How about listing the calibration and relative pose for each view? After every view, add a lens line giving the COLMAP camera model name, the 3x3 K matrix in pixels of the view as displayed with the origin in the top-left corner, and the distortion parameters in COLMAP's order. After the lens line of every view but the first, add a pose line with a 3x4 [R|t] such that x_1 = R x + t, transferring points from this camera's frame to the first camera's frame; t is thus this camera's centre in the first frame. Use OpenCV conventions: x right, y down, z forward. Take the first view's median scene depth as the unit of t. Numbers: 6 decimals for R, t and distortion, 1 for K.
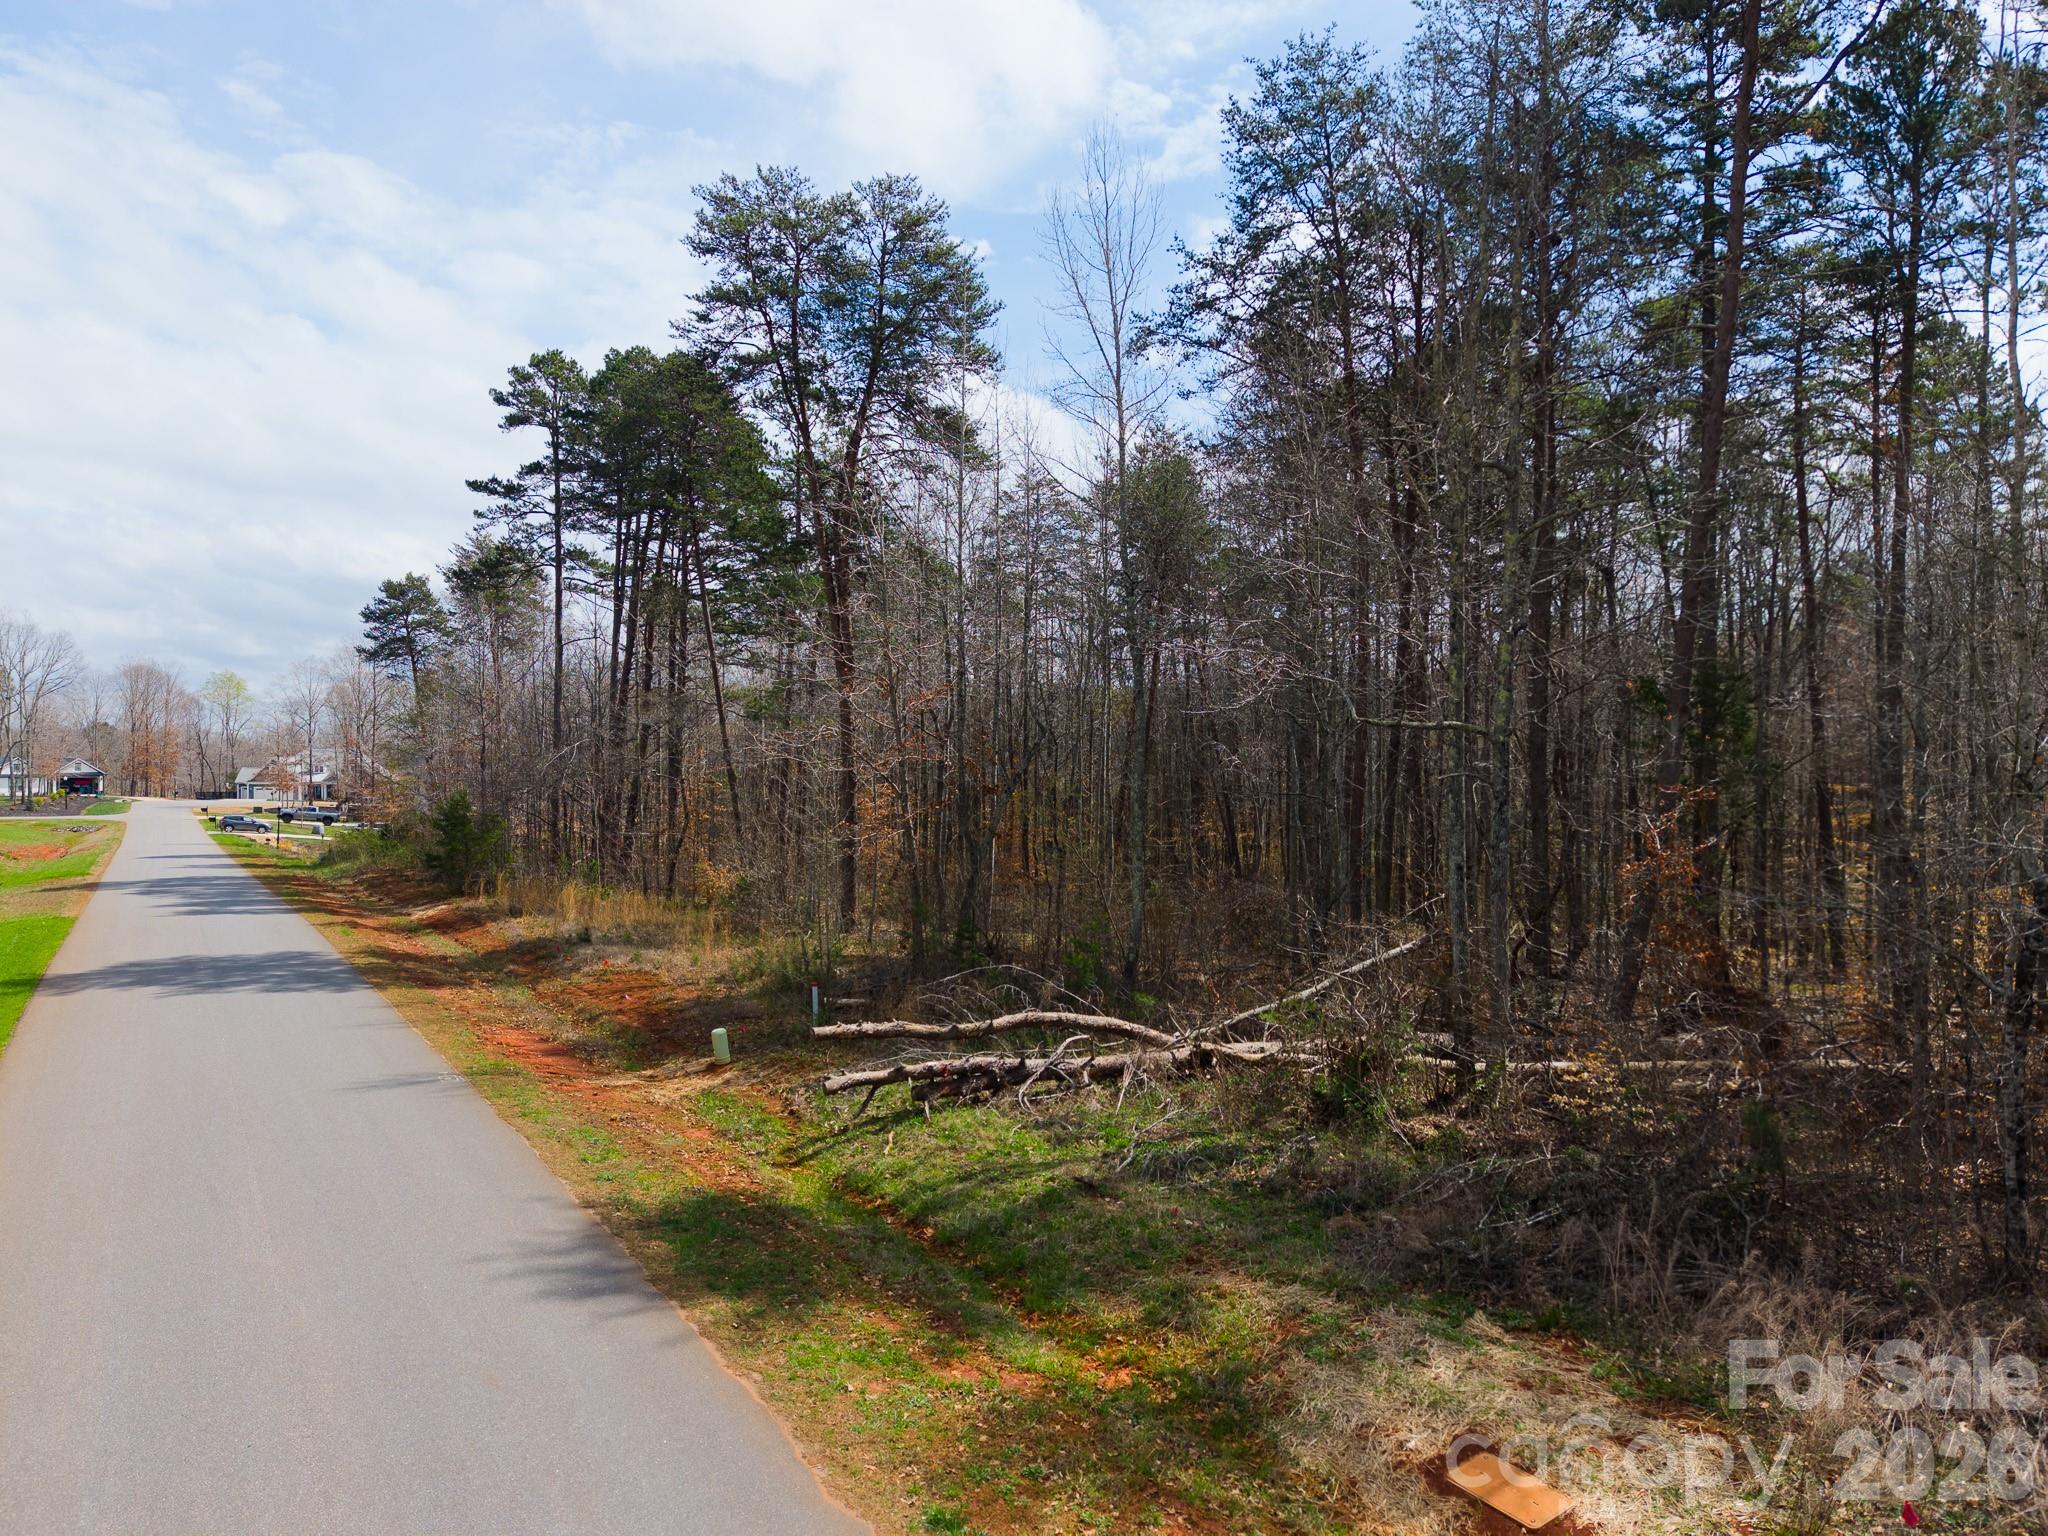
lens RADIAL K [[1424.1, 0, 1014.3], [0, 1424.1, 768.3], [0, 0, 1]] dist [0.002481, -0.000258]
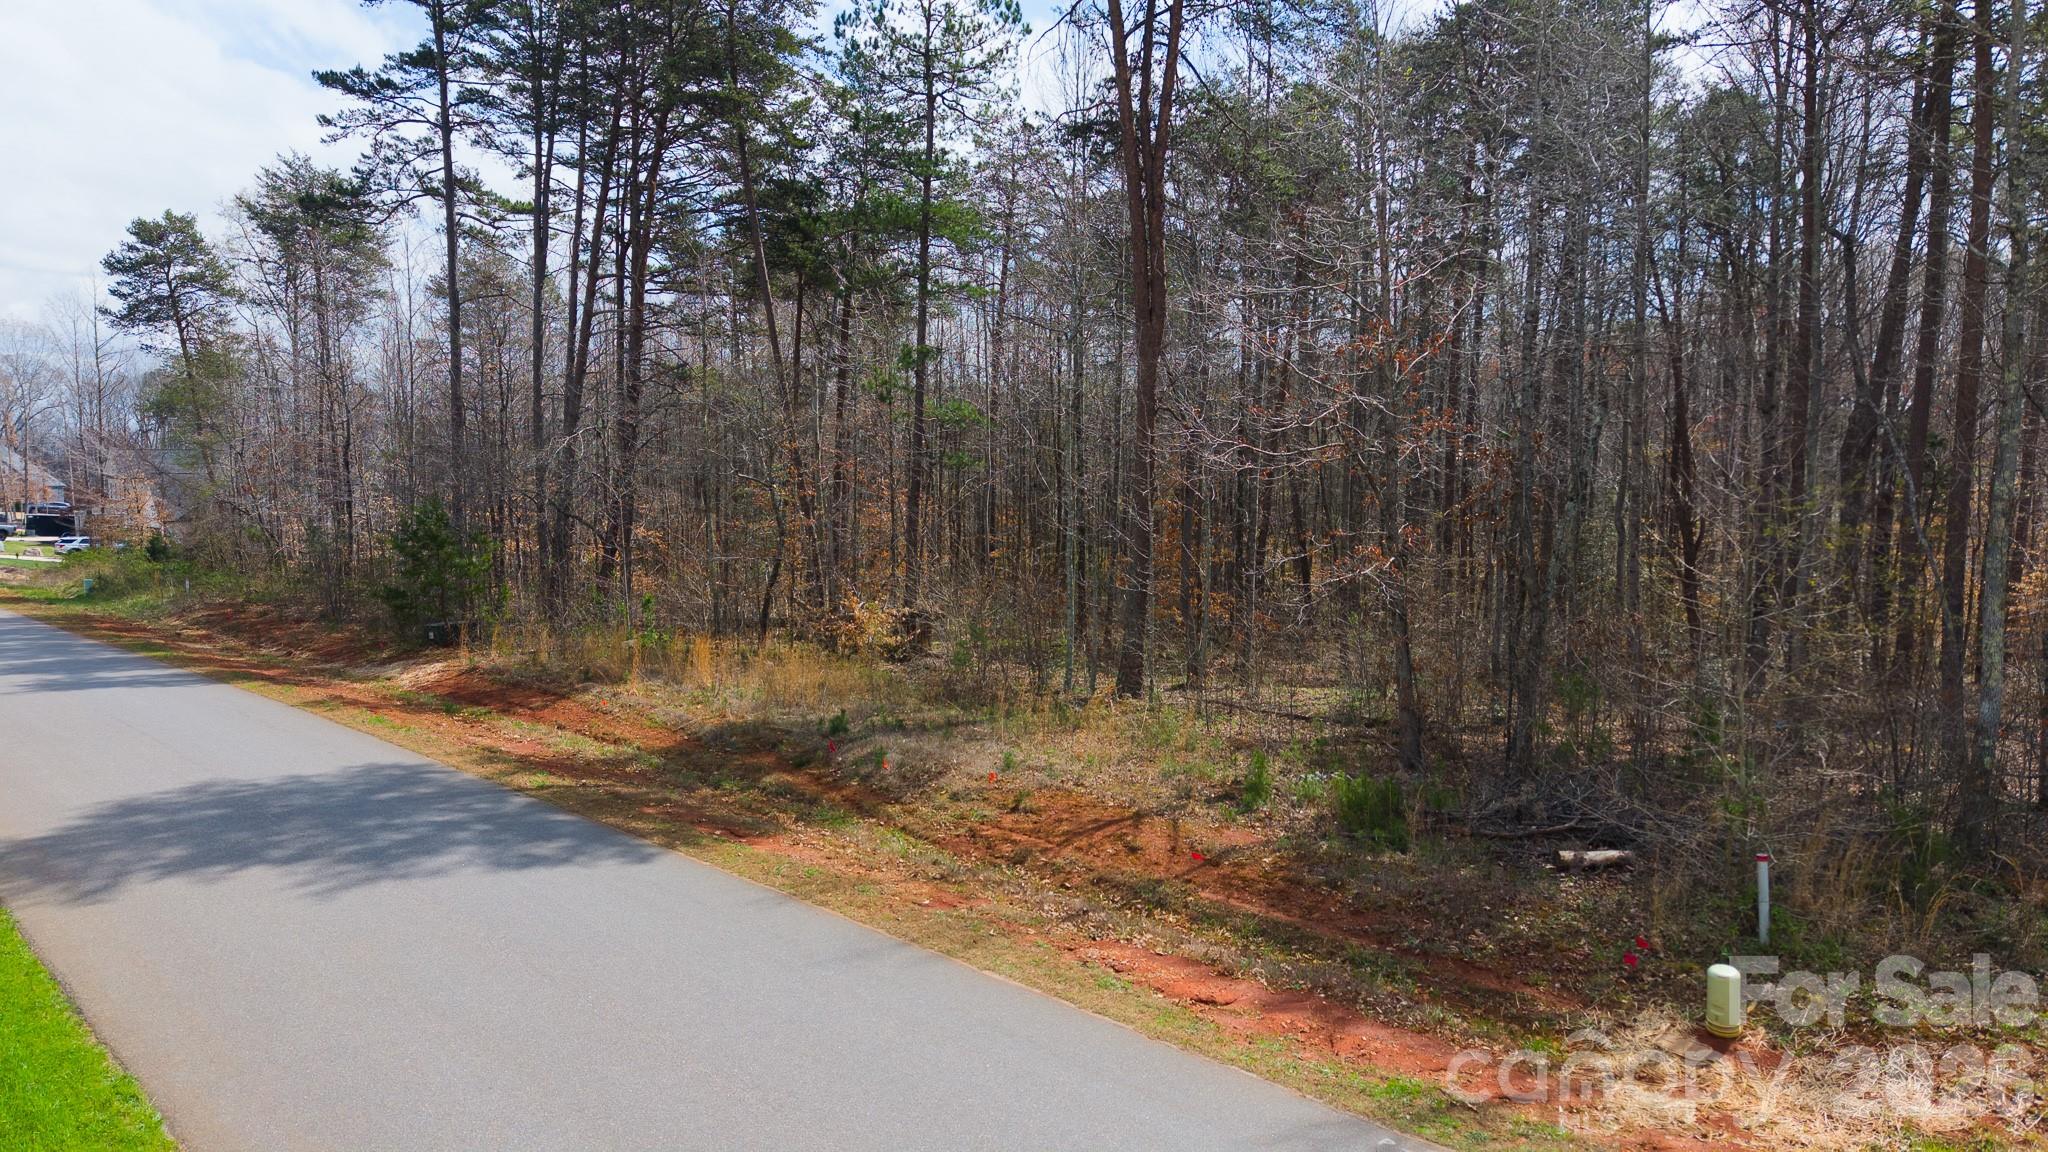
lens RADIAL K [[1433.5, 0, 984.4], [0, 1433.5, 617.2], [0, 0, 1]] dist [0.010244, -0.005787]
pose [[0.981238, -0.003993, 0.192761, -0.196839], [-0.013403, 0.995954, 0.088857, 0.006404], [-0.192336, -0.089773, 0.977214, 0.198666]]
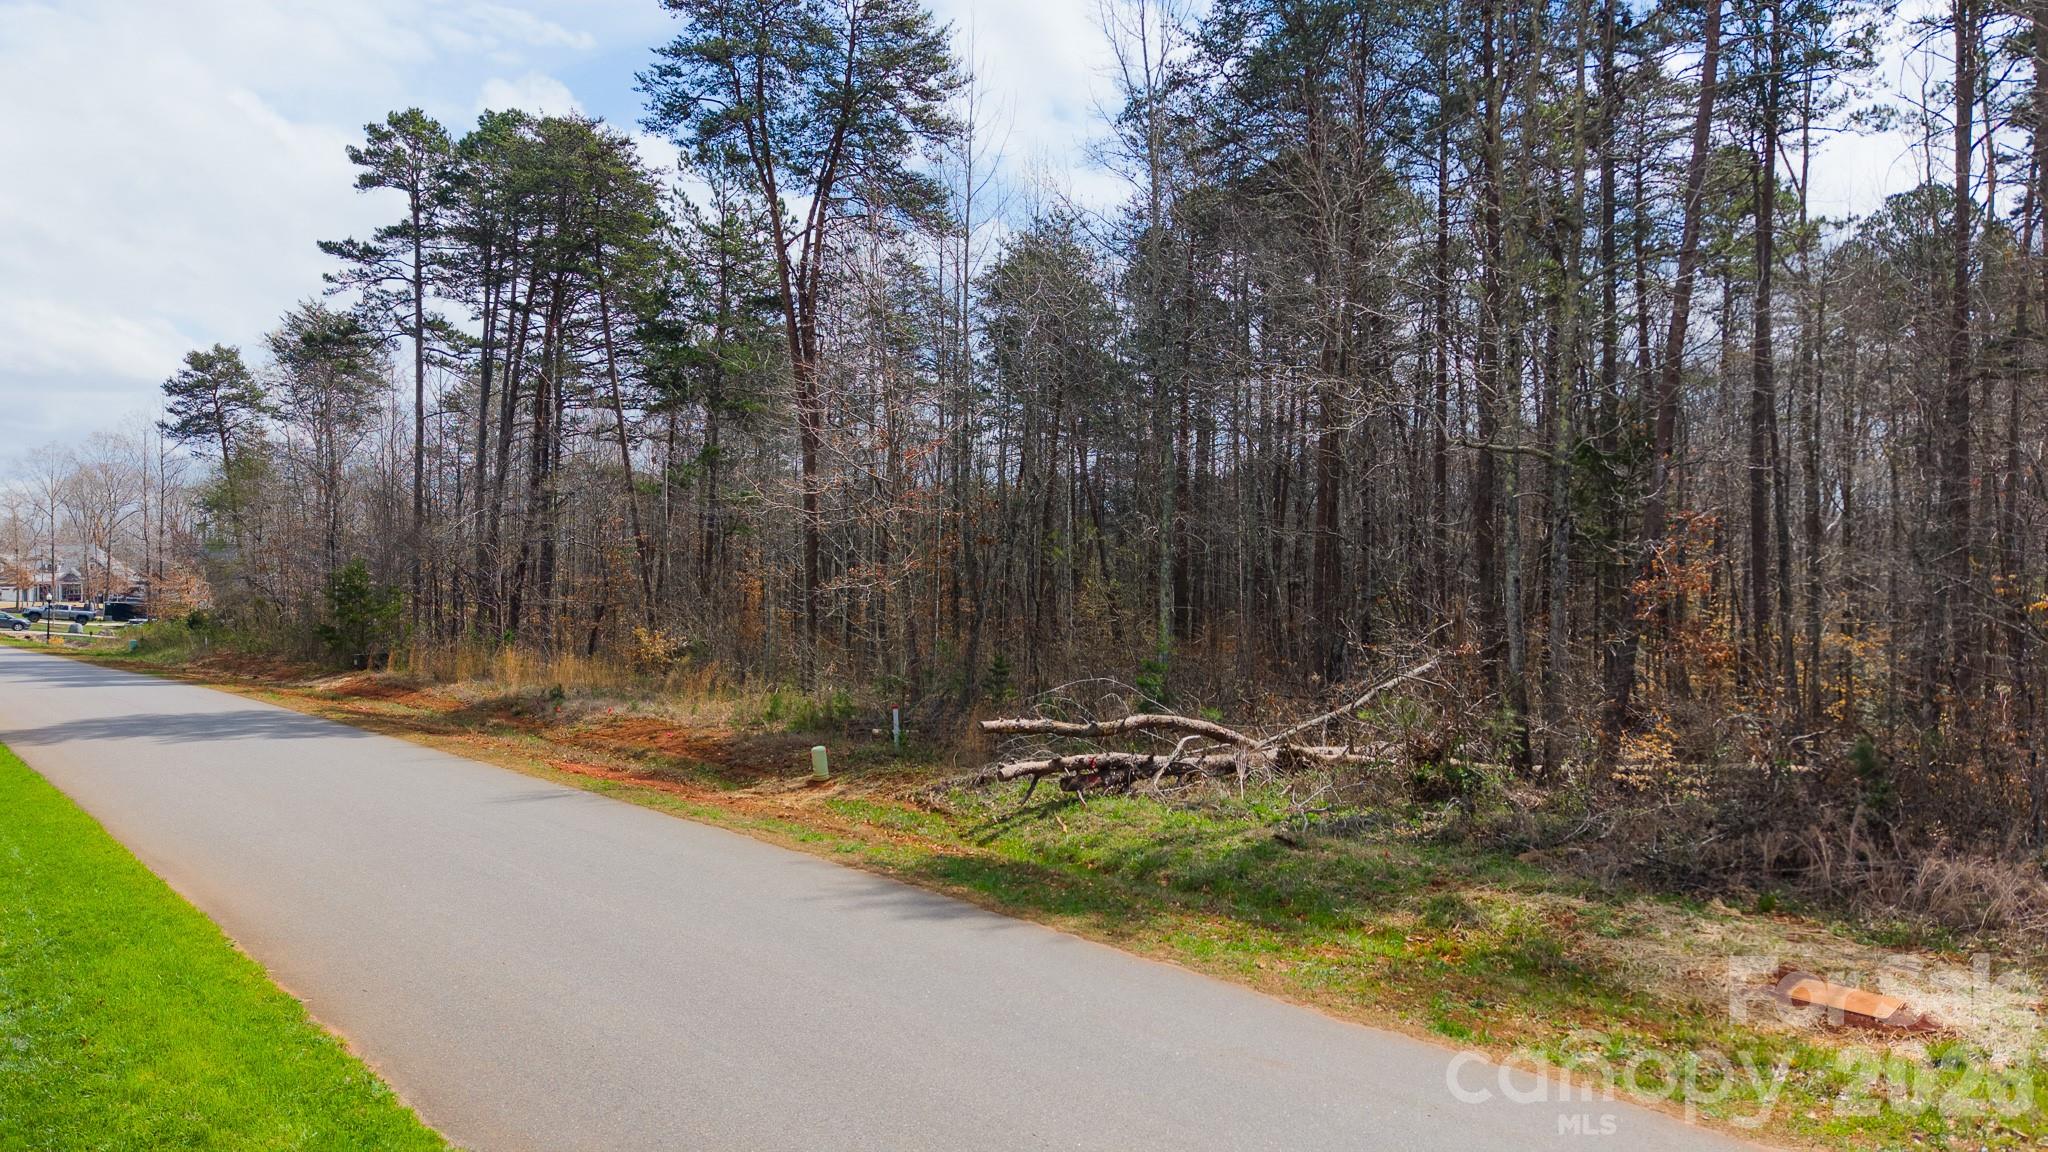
lens RADIAL K [[1433.5, 0, 1030.5], [0, 1433.5, 569.5], [0, 0, 1]] dist [0.010244, -0.005787]
pose [[0.985724, 0.001972, 0.168357, -0.081012], [-0.000731, 0.999972, -0.007432, 0.022111], [-0.168367, 0.007203, 0.985698, -0.015184]]
